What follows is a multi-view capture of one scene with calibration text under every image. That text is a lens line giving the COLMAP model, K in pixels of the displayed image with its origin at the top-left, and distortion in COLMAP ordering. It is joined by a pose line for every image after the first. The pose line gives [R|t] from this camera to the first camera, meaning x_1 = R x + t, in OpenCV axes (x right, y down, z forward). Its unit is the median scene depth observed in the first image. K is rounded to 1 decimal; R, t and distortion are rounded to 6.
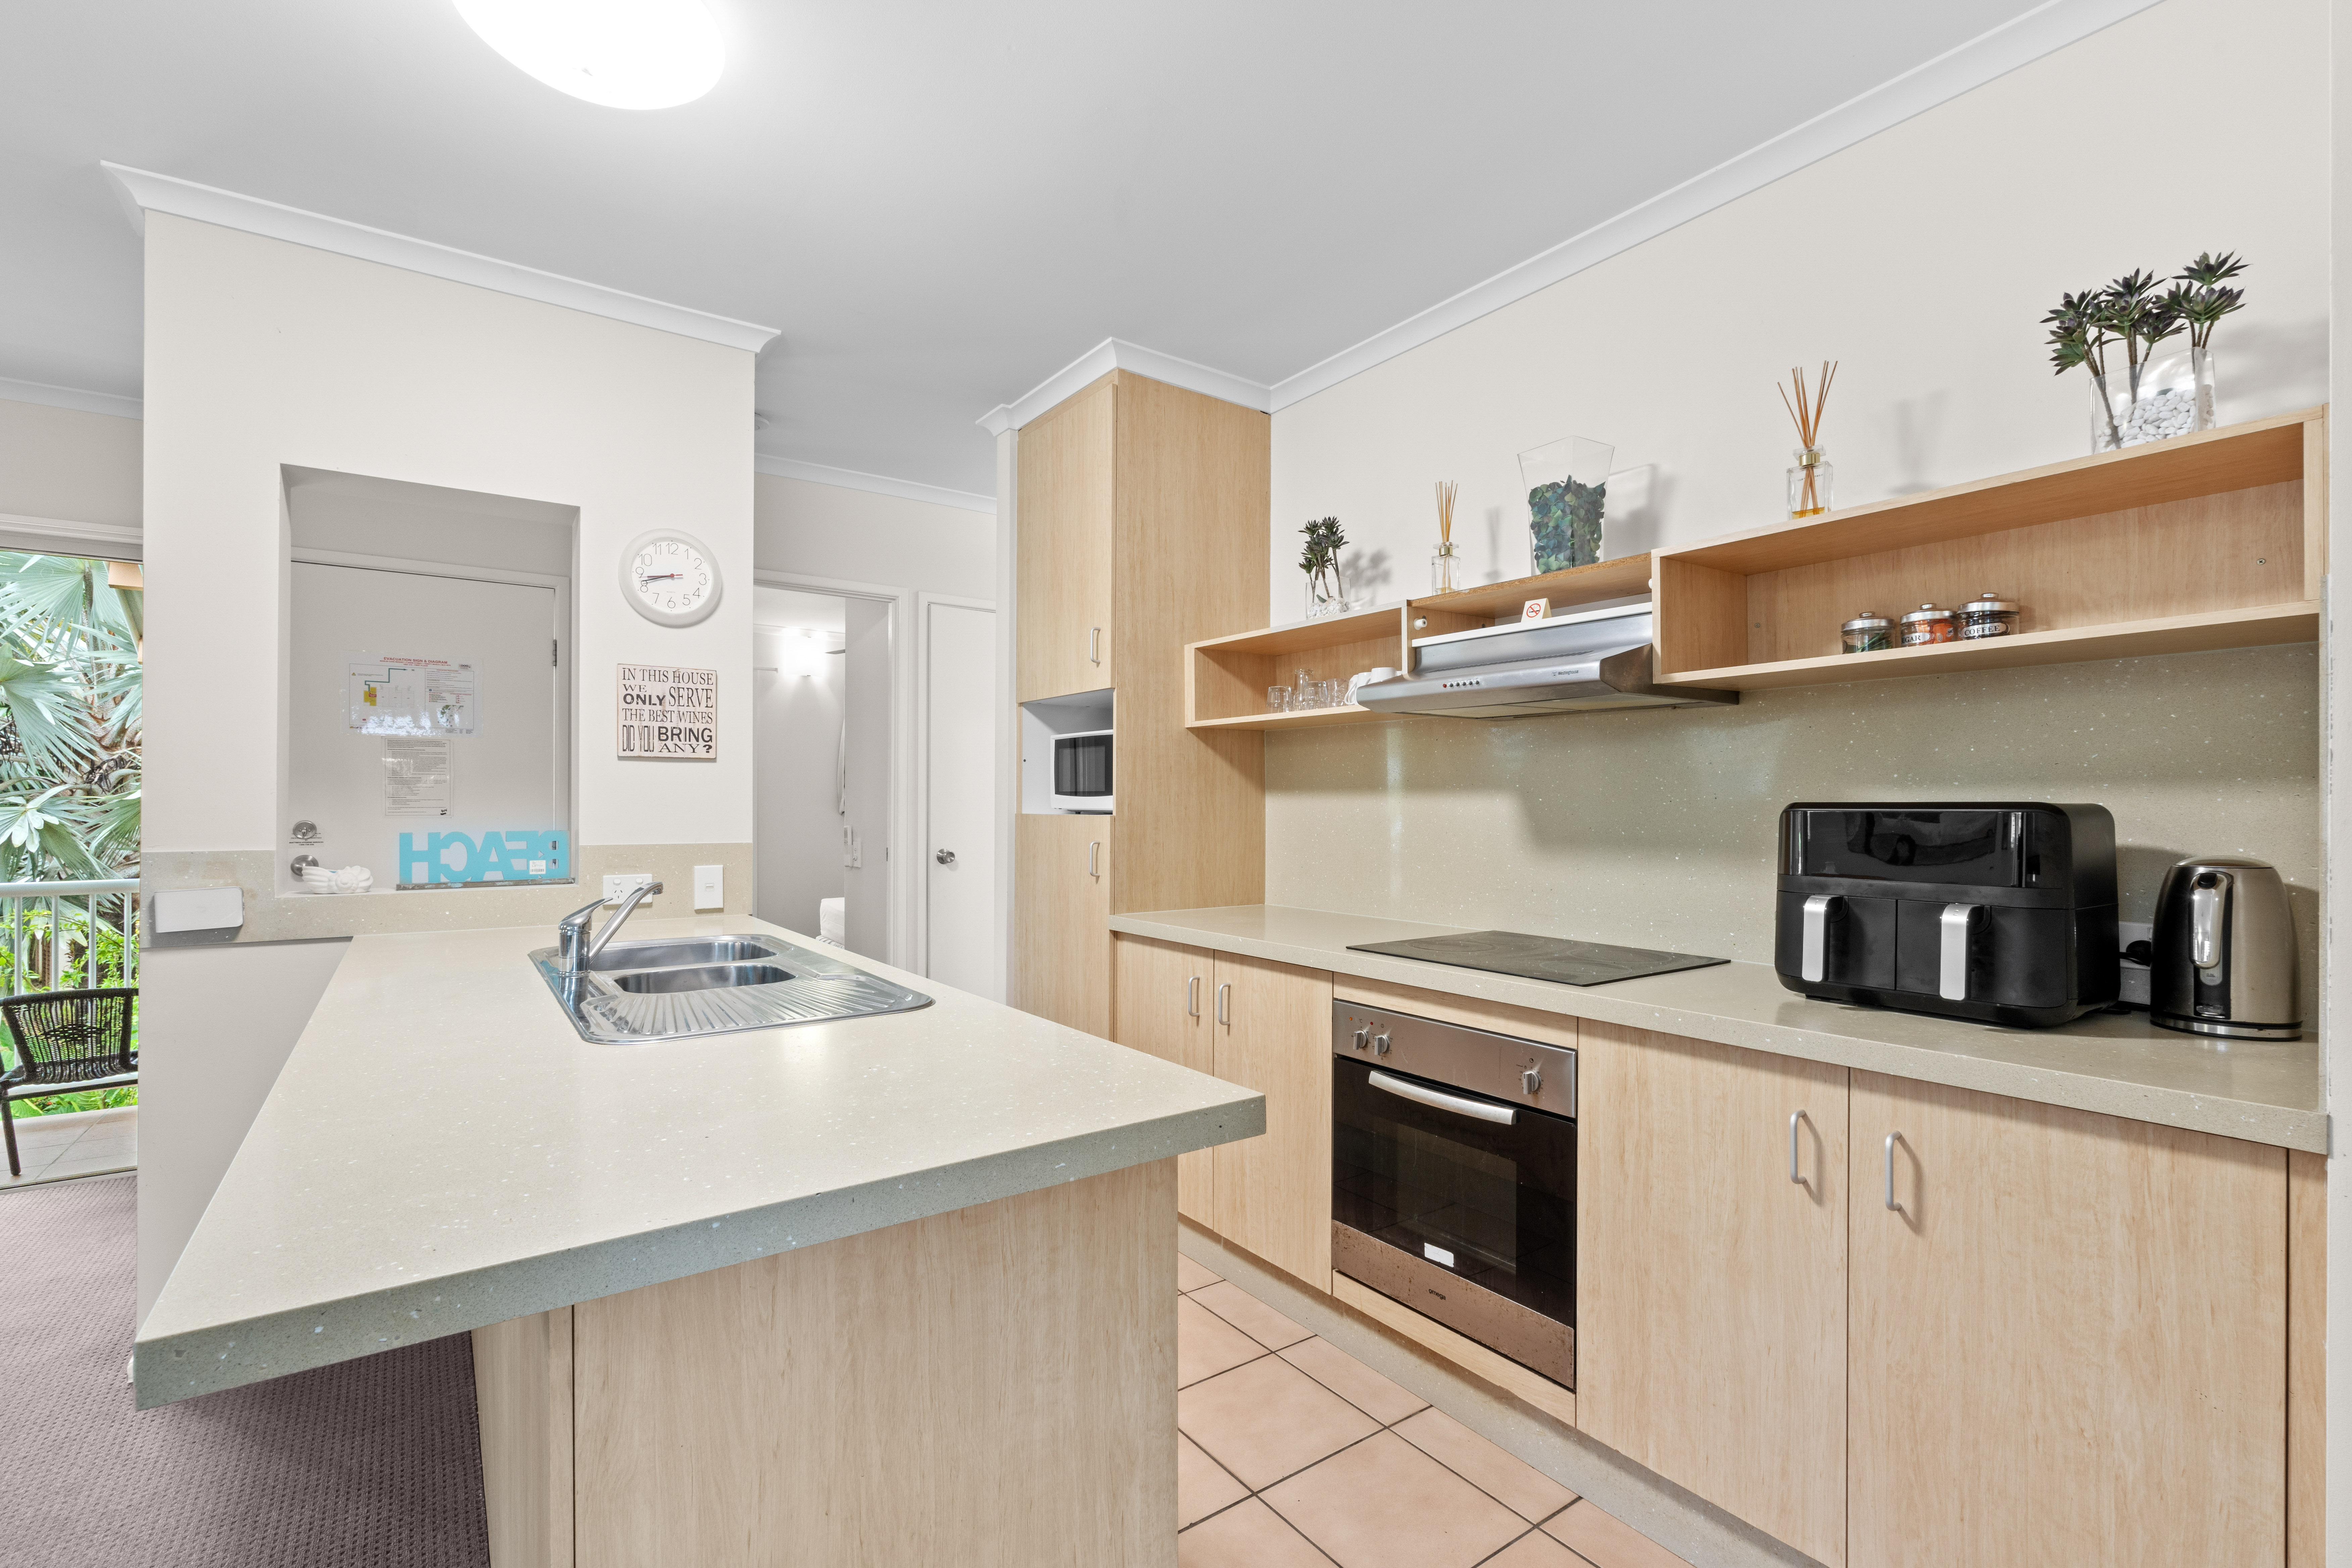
lens RADIAL K [[1051.5, 0, 1172.6], [0, 1051.5, 800.5], [0, 0, 1]] dist [-0.002104, -0.000220]
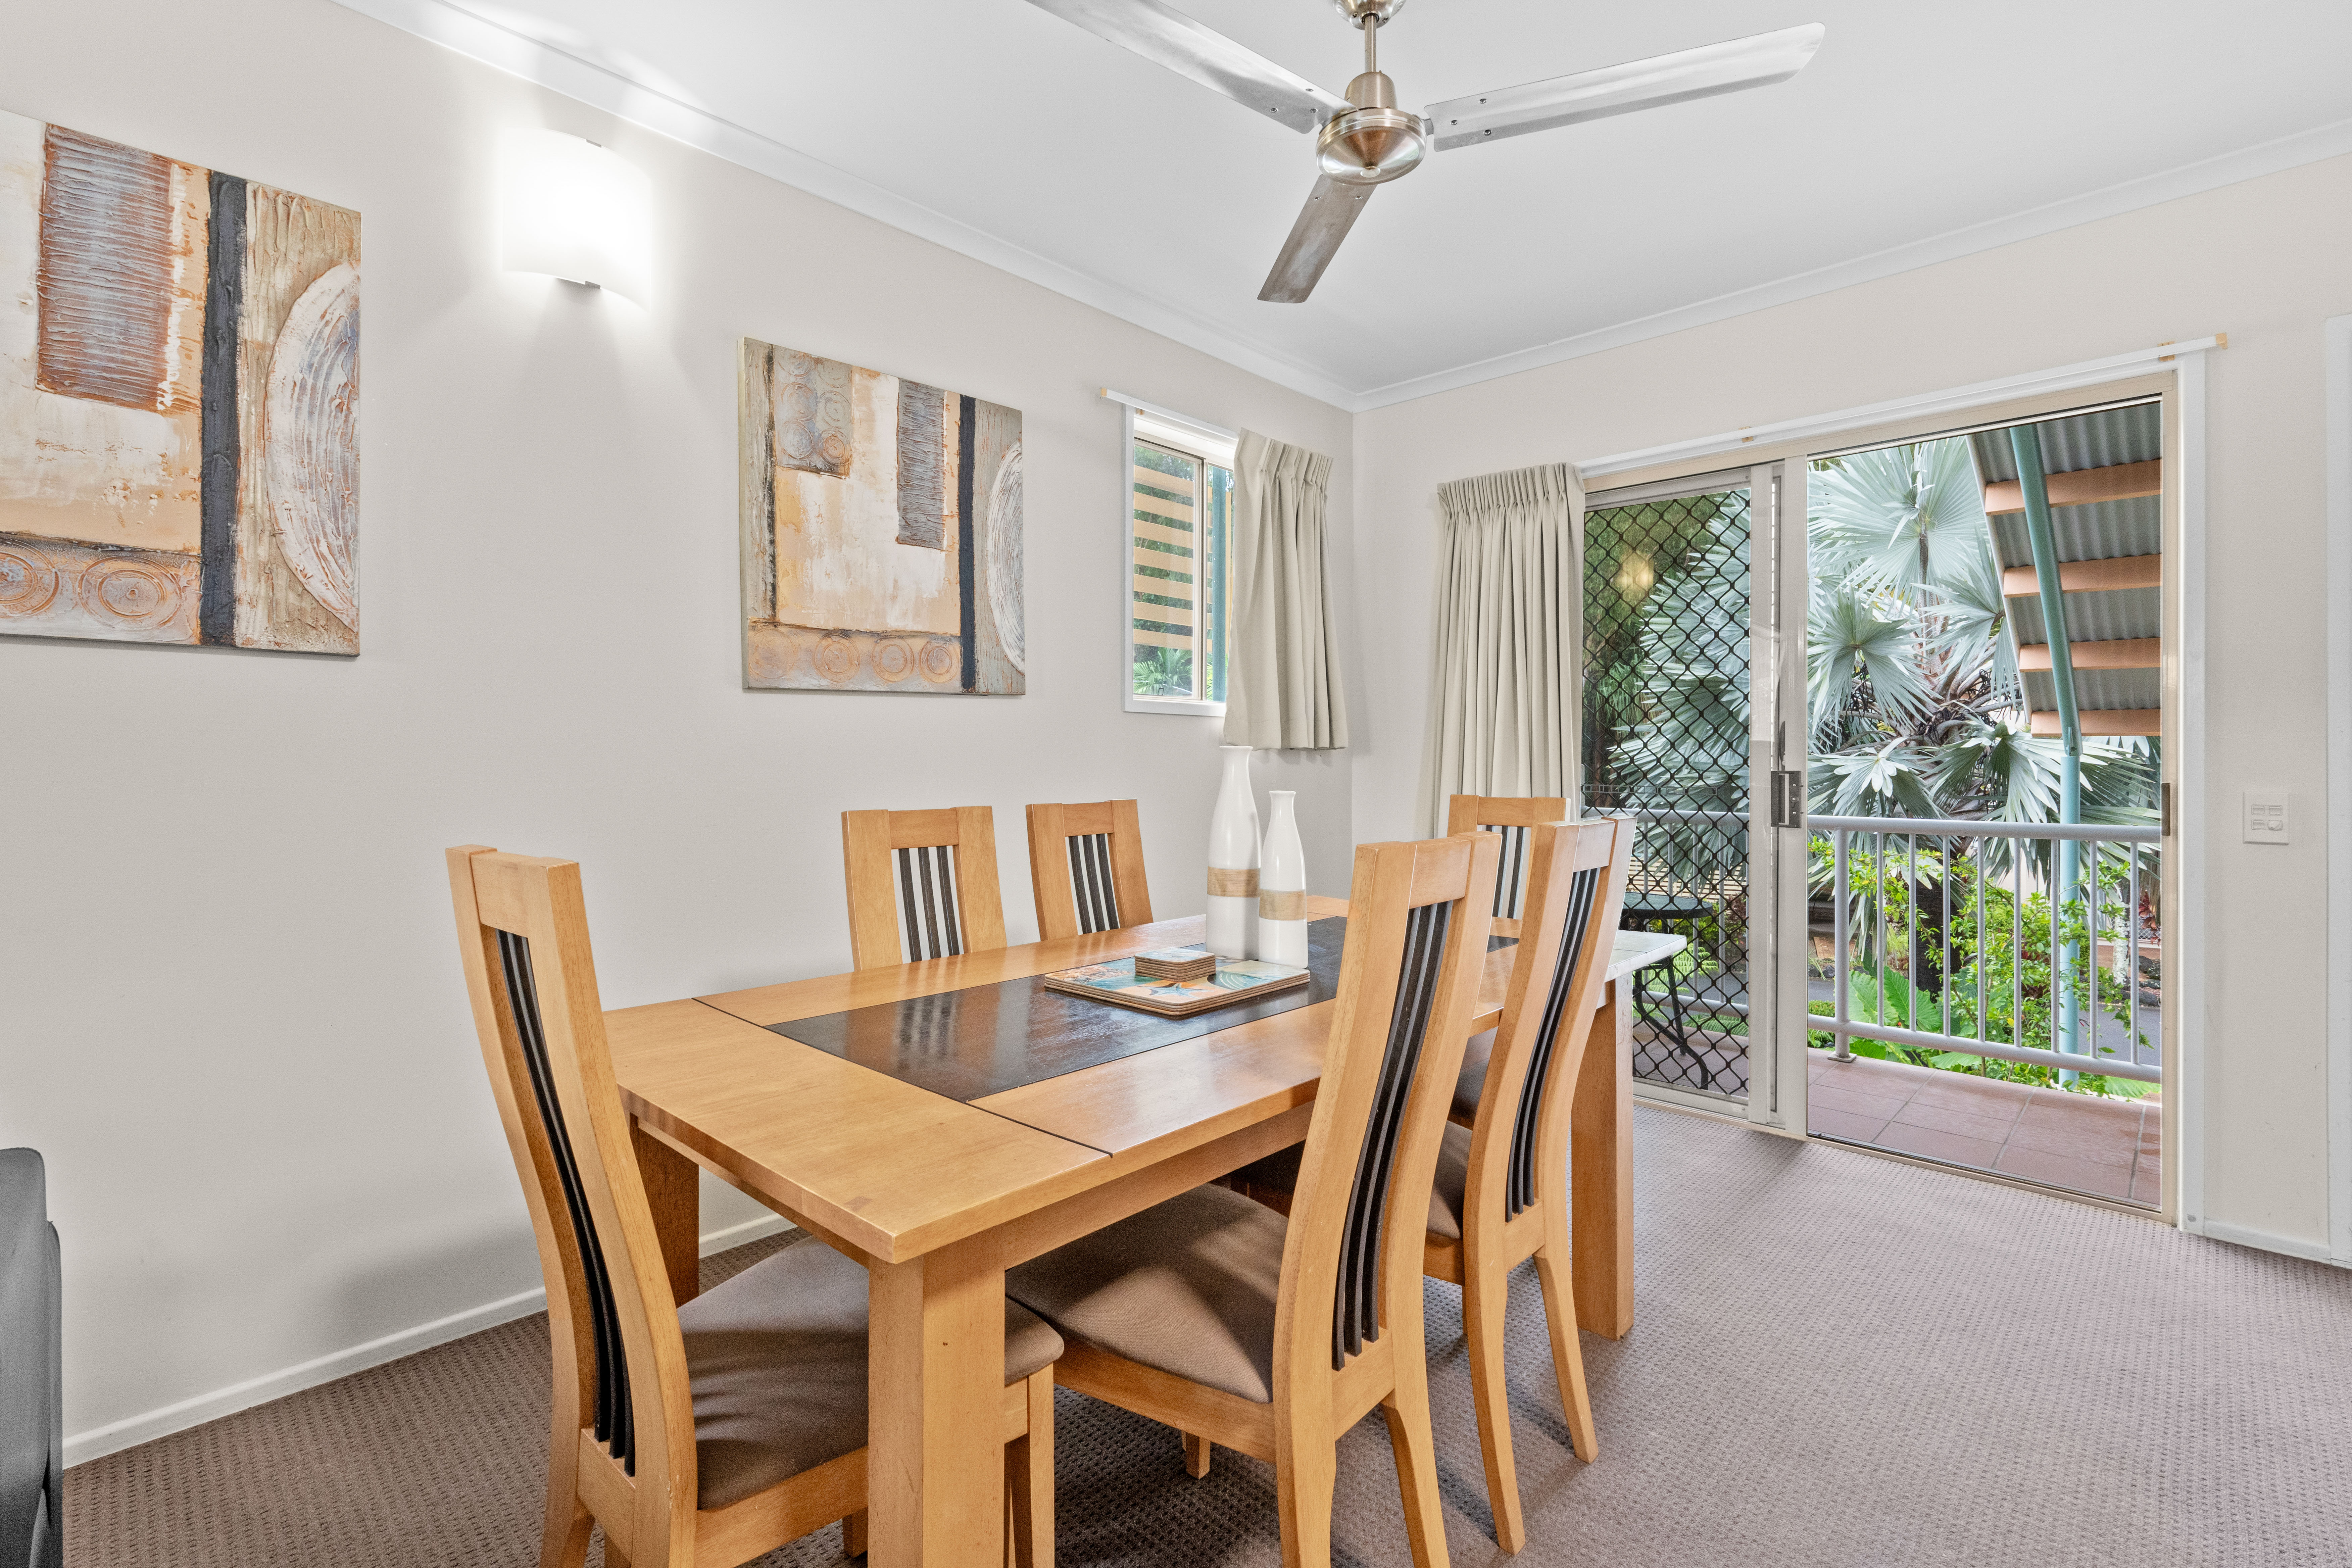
lens RADIAL K [[1060.8, 0, 1171.8], [0, 1060.8, 764.9], [0, 0, 1]] dist [-0.010634, 0.000114]
pose [[0.179117, -0.000844, -0.983827, -0.444672], [0.005640, 0.999984, 0.000169, 0.038668], [0.983812, -0.005579, 0.179119, 0.218054]]
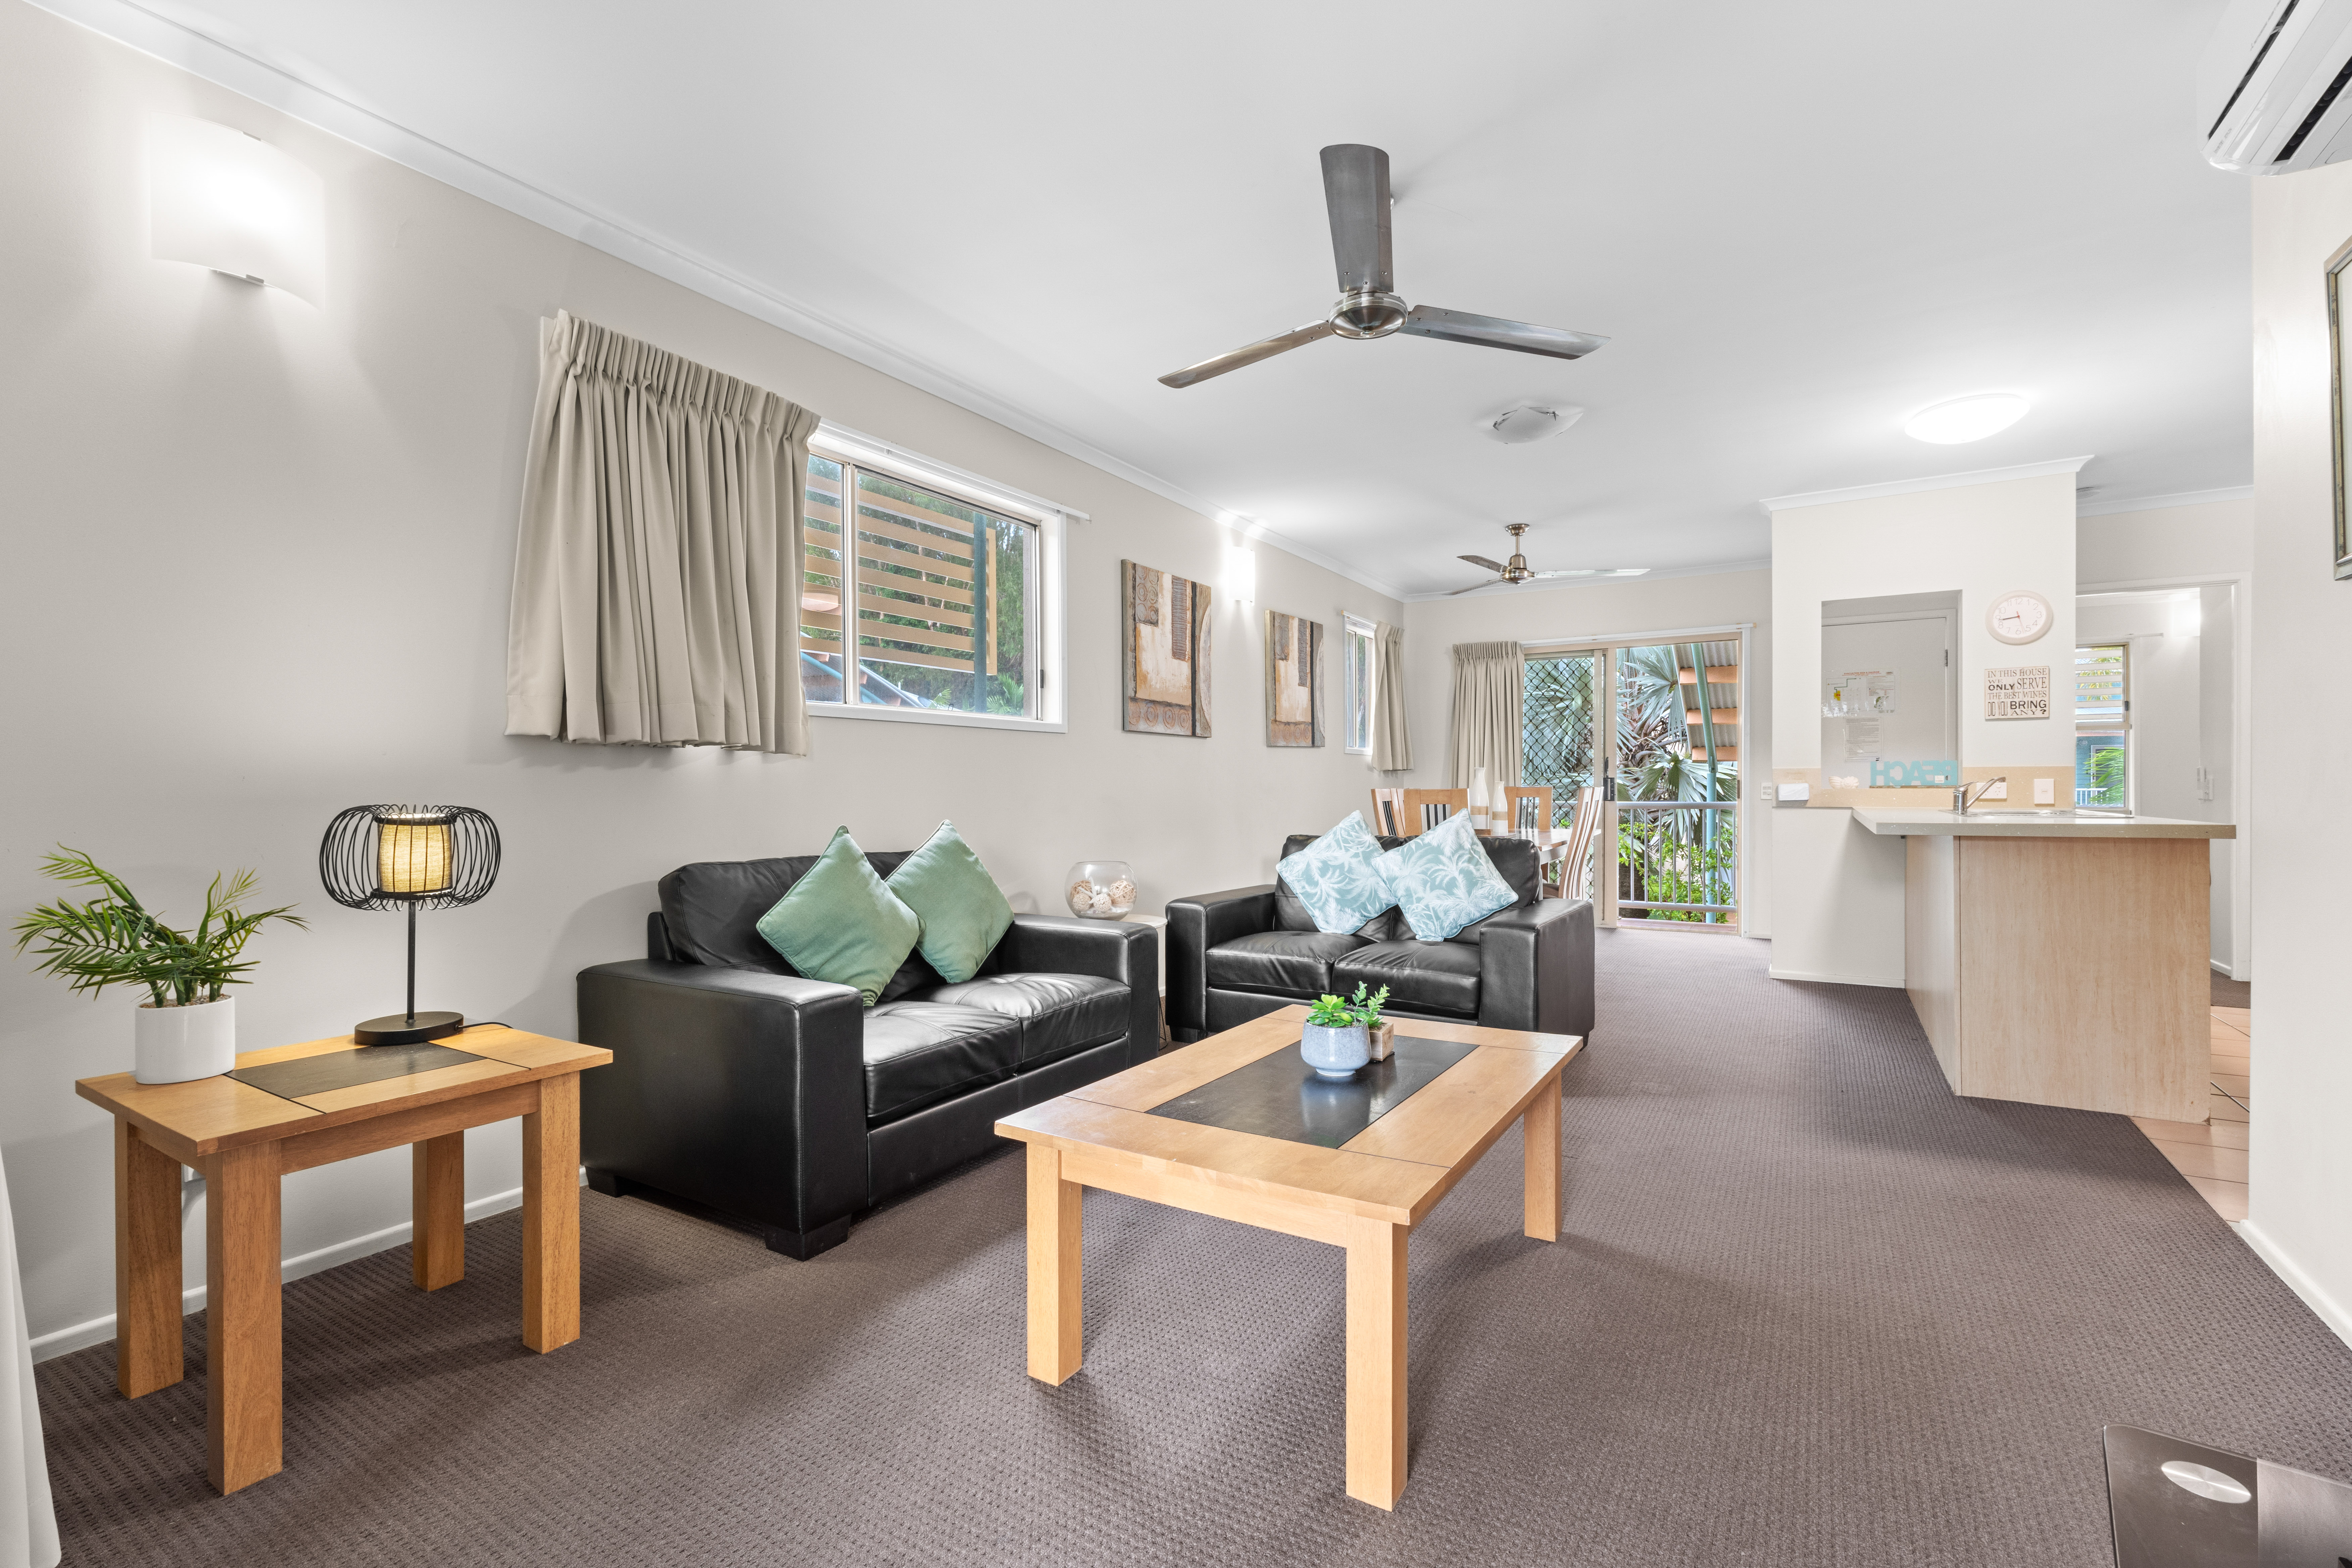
lens RADIAL K [[1051.5, 0, 1172.6], [0, 1051.5, 800.5], [0, 0, 1]] dist [-0.002104, -0.000220]
pose [[0.399134, 0.007147, -0.916865, 0.579696], [0.012687, 0.999831, 0.013317, 0.056660], [0.916805, -0.016948, 0.398976, -1.021447]]
